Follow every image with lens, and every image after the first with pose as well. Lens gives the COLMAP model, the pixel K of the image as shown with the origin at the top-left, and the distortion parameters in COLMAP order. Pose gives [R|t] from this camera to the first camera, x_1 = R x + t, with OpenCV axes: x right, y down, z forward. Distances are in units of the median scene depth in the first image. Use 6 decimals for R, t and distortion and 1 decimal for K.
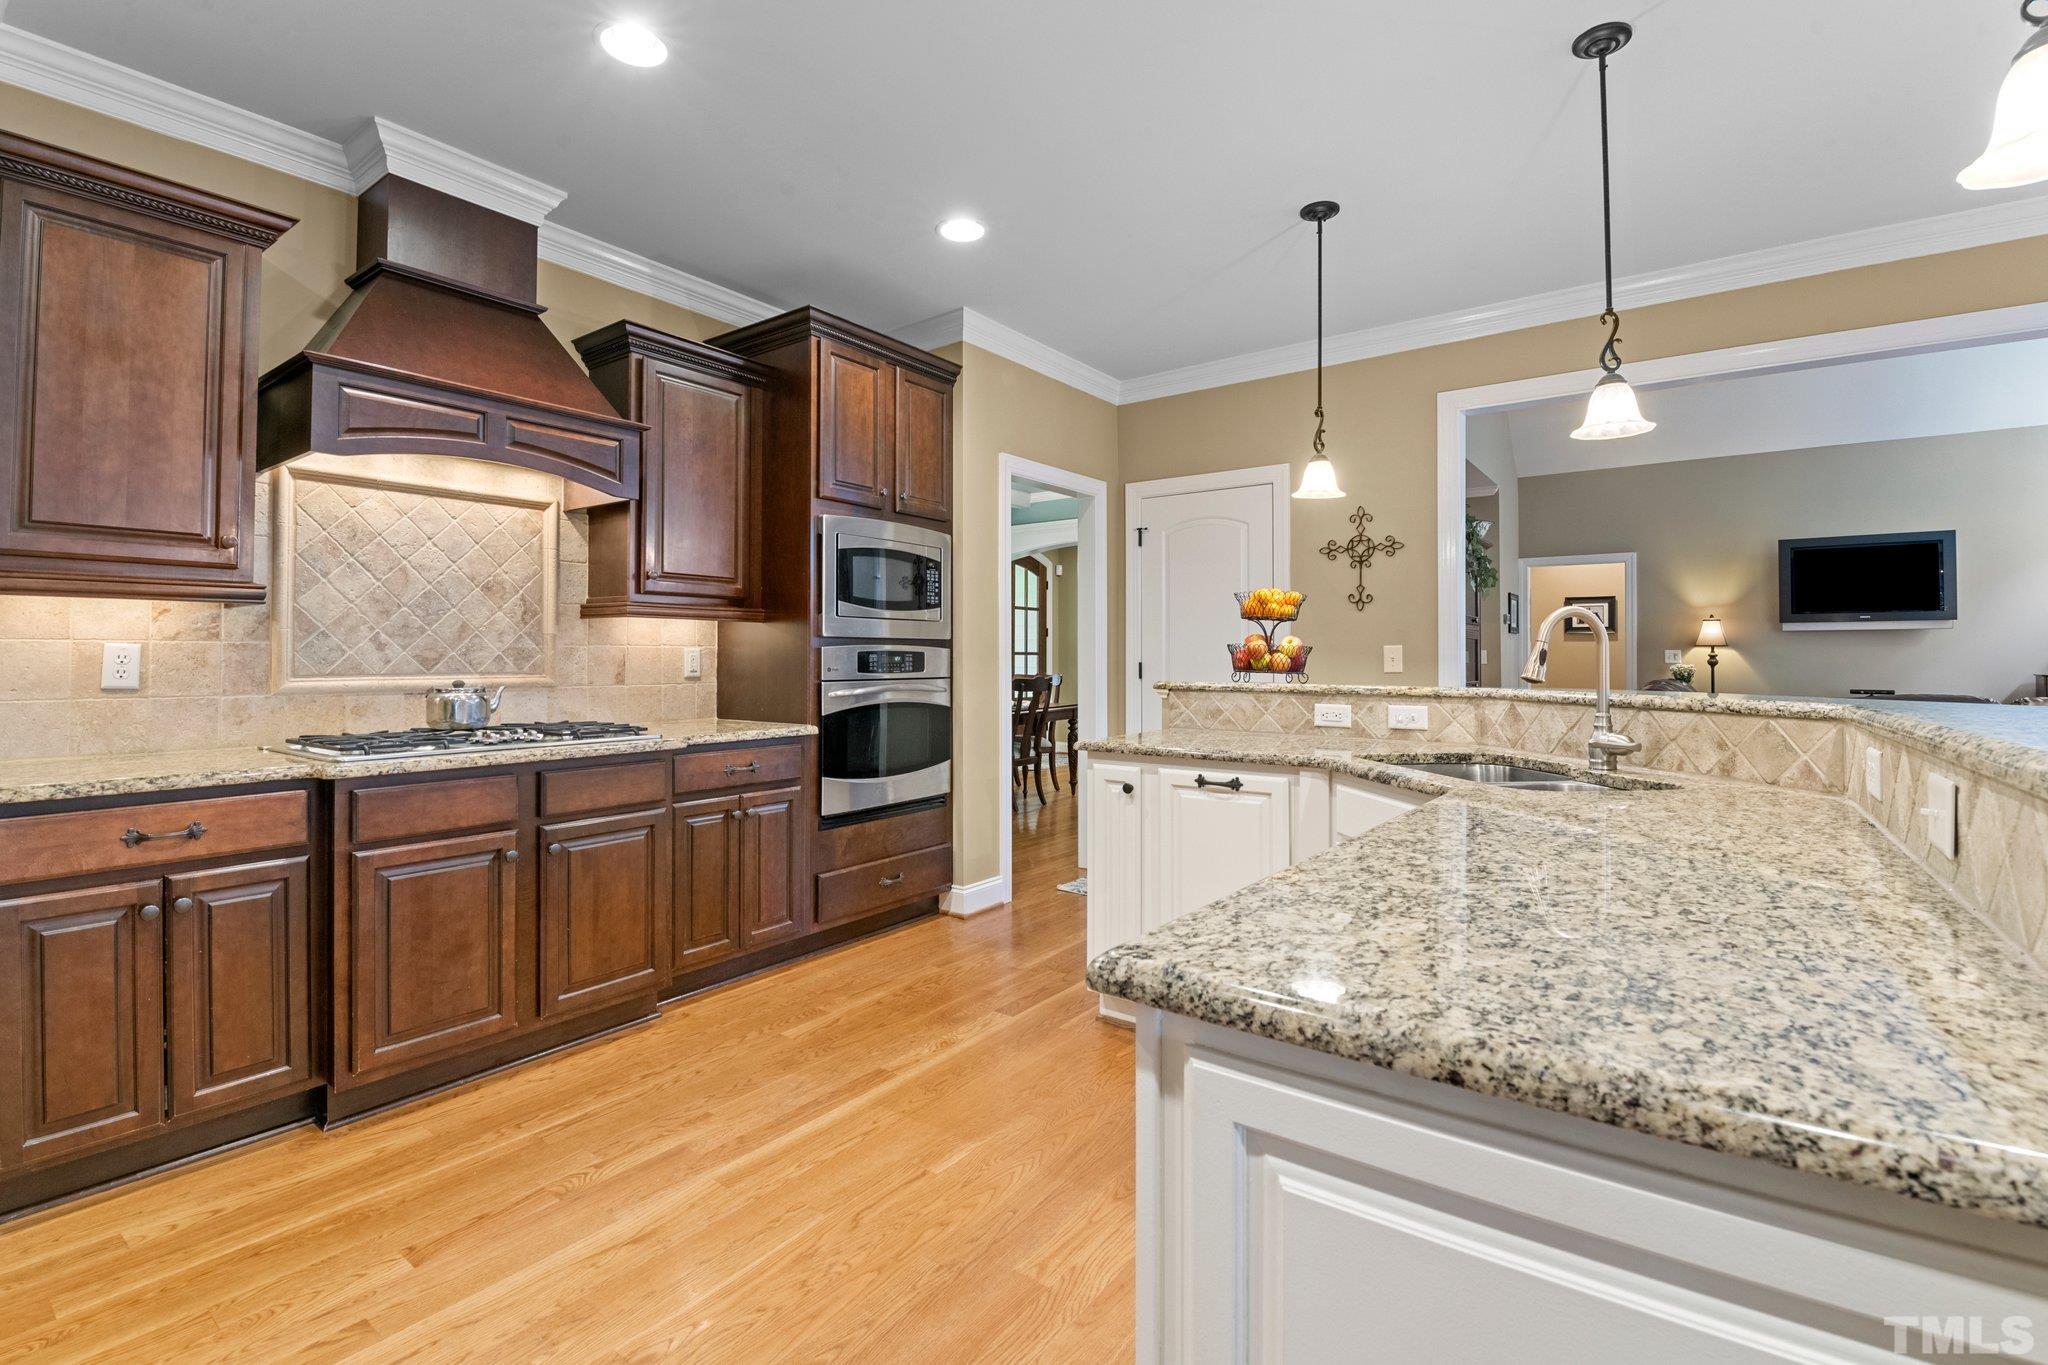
lens RADIAL K [[895.5, 0, 1008.3], [0, 895.5, 649.6], [0, 0, 1]] dist [-0.014425, -0.005070]
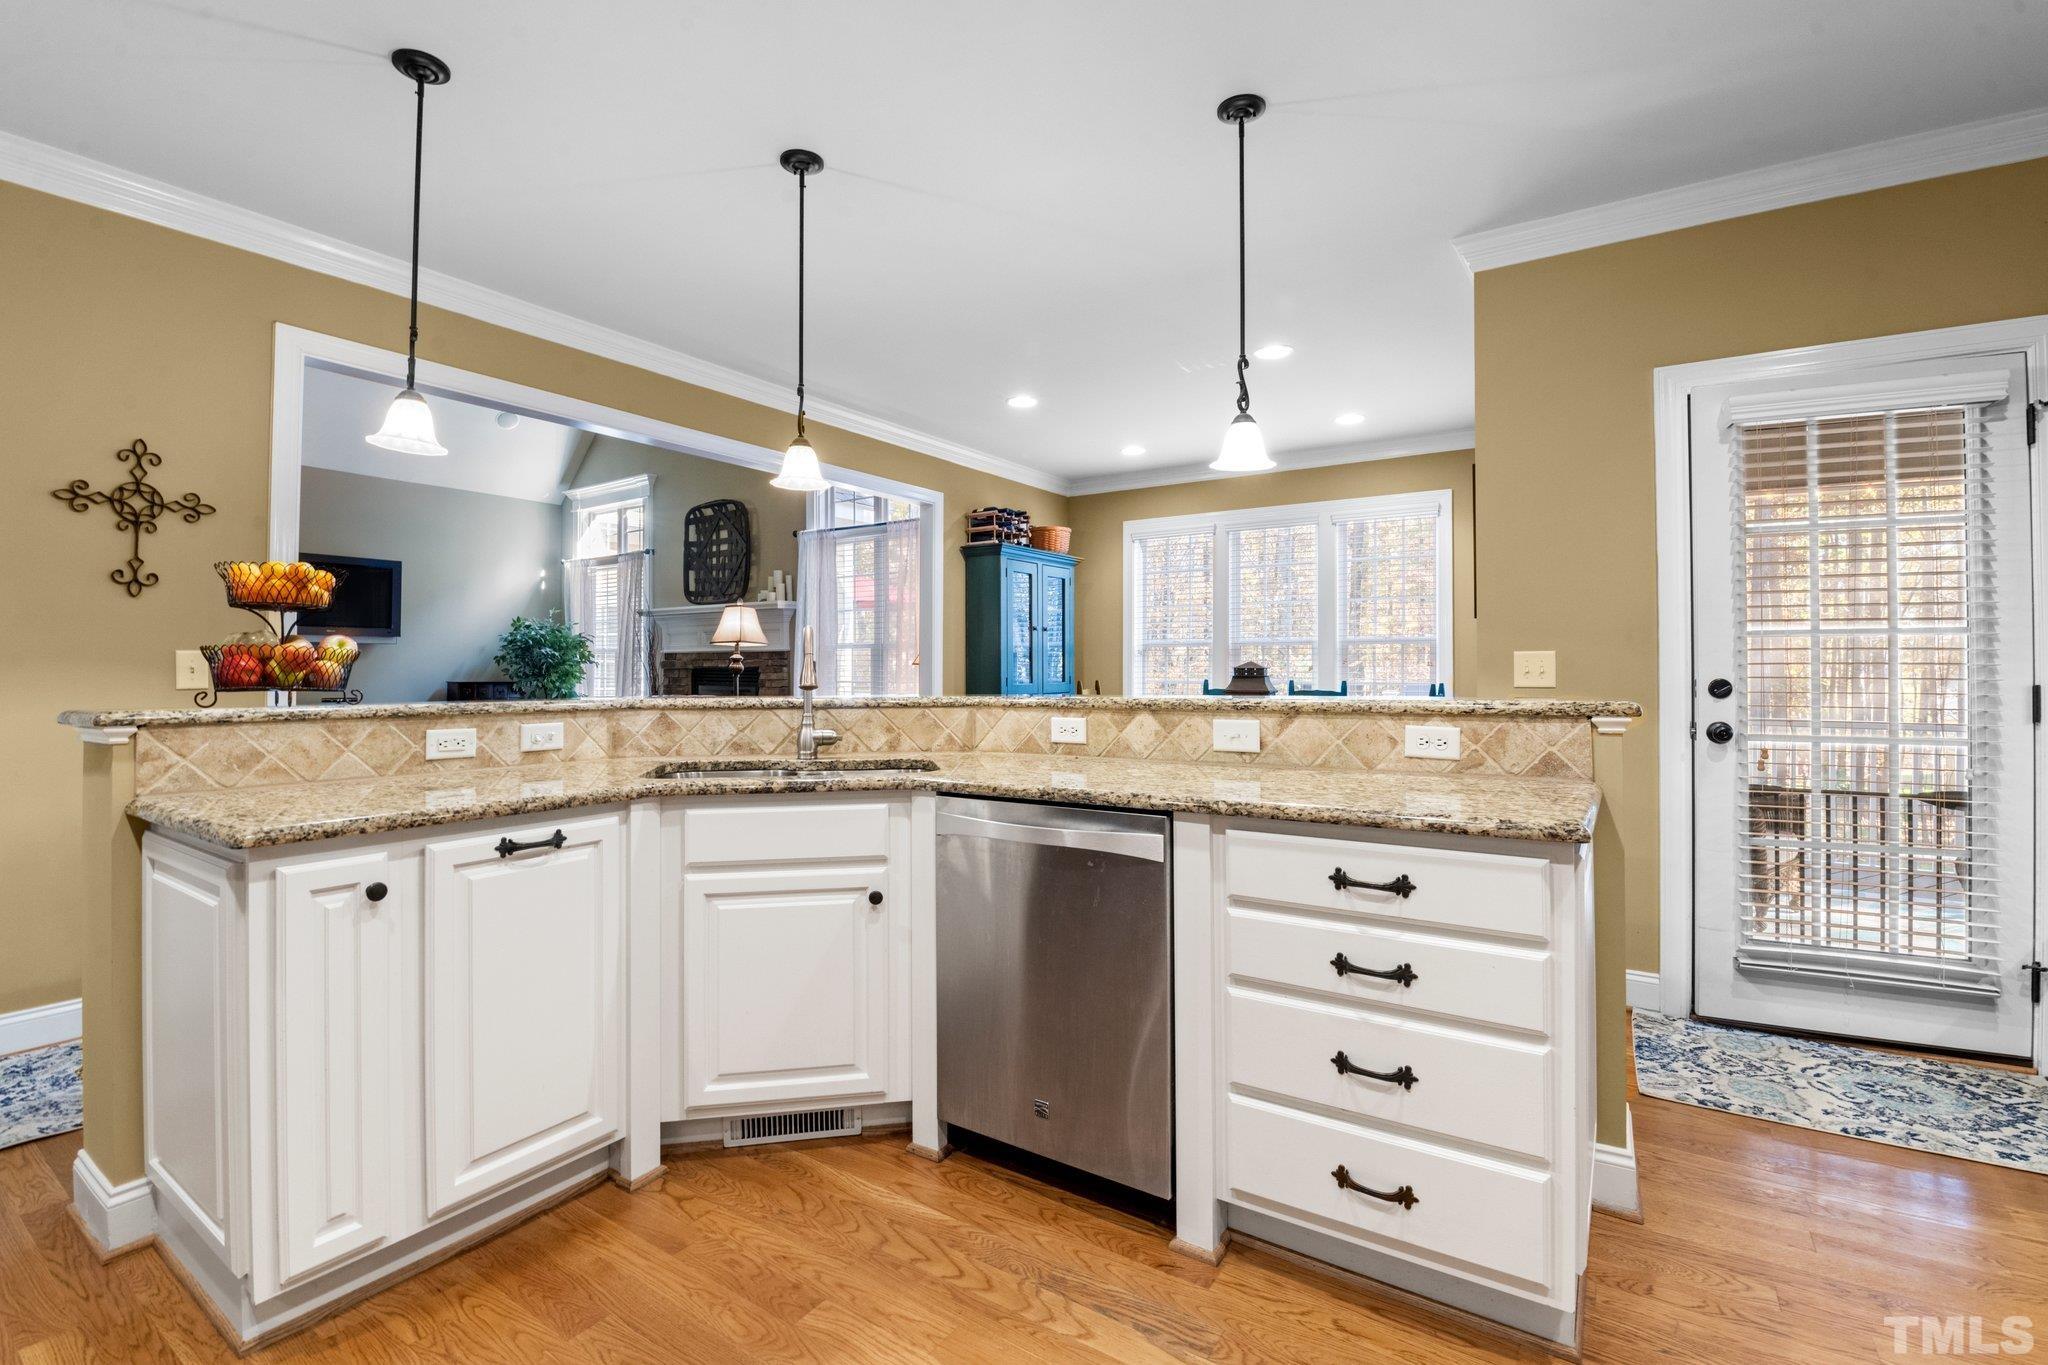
lens RADIAL K [[895.5, 0, 1021.7], [0, 895.5, 671.6], [0, 0, 1]] dist [-0.014425, -0.005070]
pose [[-0.054444, -0.003559, 0.998510, -0.441070], [-0.010350, 0.999942, 0.003000, 0.004813], [-0.998463, -0.010171, -0.054478, 0.577821]]
